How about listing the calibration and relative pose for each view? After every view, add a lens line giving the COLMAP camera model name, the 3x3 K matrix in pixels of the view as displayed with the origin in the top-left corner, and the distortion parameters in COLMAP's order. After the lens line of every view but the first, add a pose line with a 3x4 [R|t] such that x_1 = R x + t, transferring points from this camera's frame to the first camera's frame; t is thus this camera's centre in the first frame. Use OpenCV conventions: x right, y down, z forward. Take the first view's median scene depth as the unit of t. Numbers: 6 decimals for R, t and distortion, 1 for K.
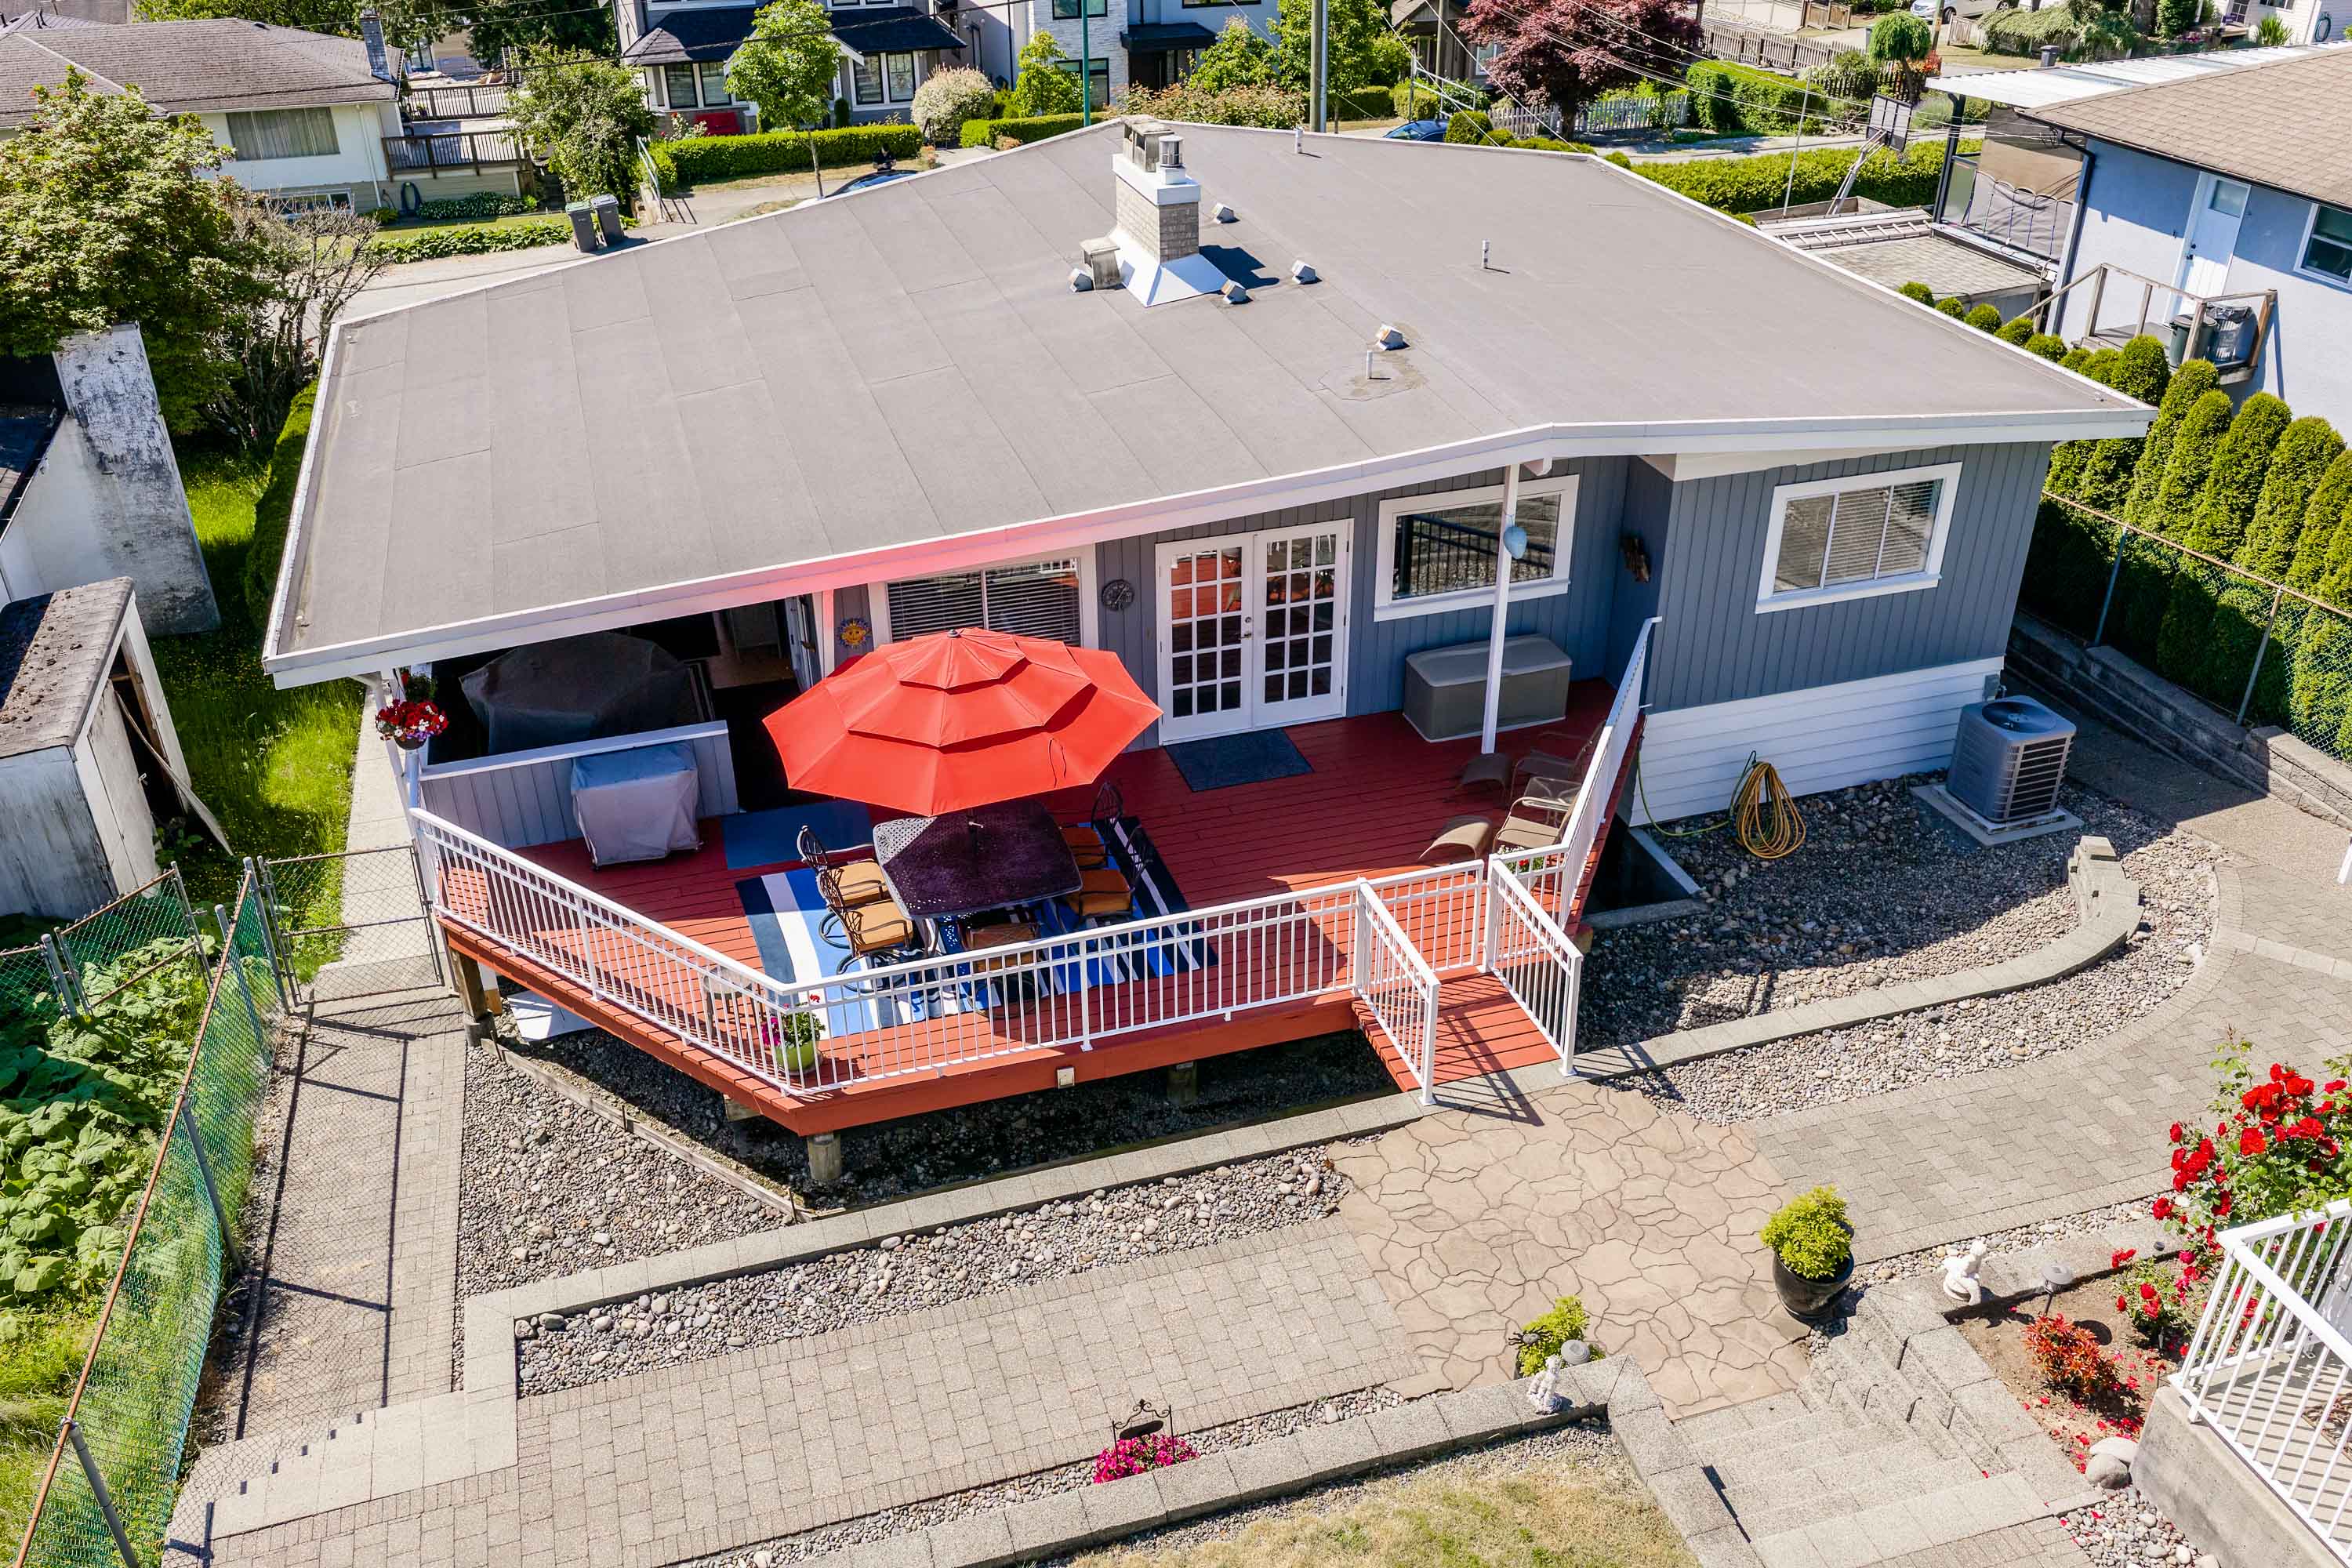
lens RADIAL K [[1952.6, 0, 1176.0], [0, 1952.6, 784.0], [0, 0, 1]] dist [0.011355, 0.005136]
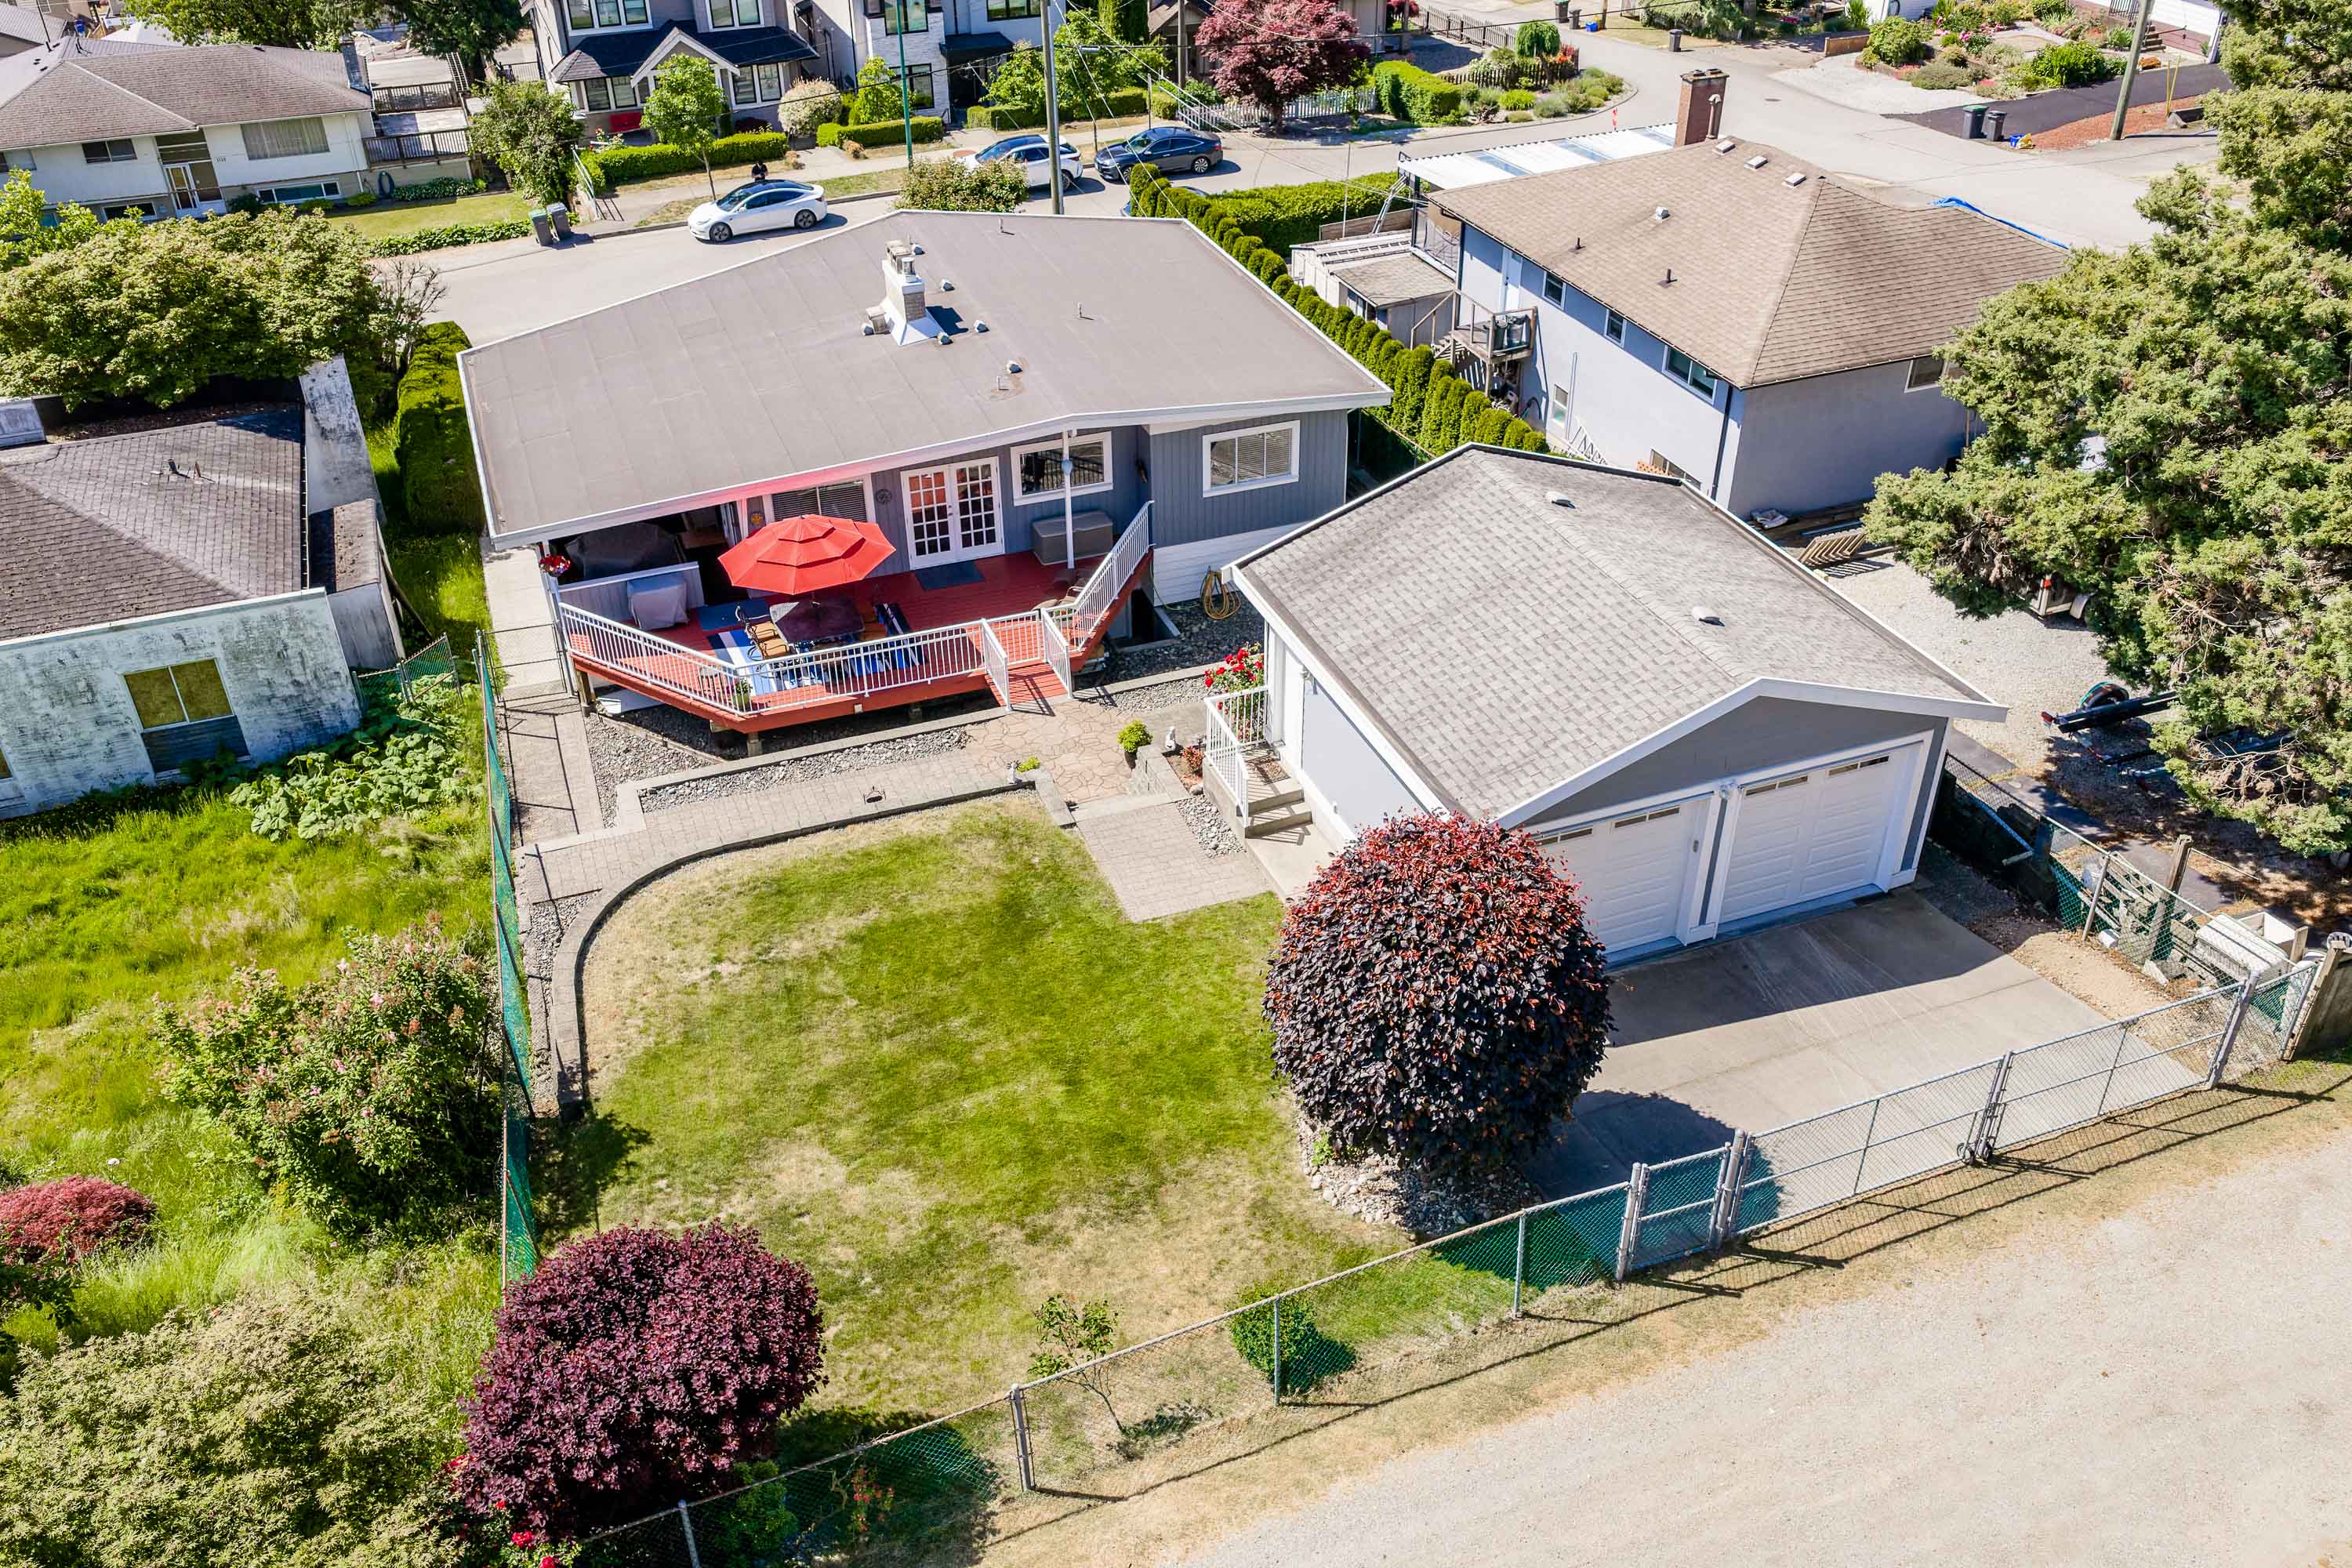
lens RADIAL K [[1939.8, 0, 1176.0], [0, 1939.8, 791.3], [0, 0, 1]] dist [0.047218, -0.096480]
pose [[0.998337, -0.033961, 0.046581, 0.167030], [0.030753, 0.997216, 0.067933, 0.081880], [-0.048758, -0.066388, 0.996602, -1.056755]]
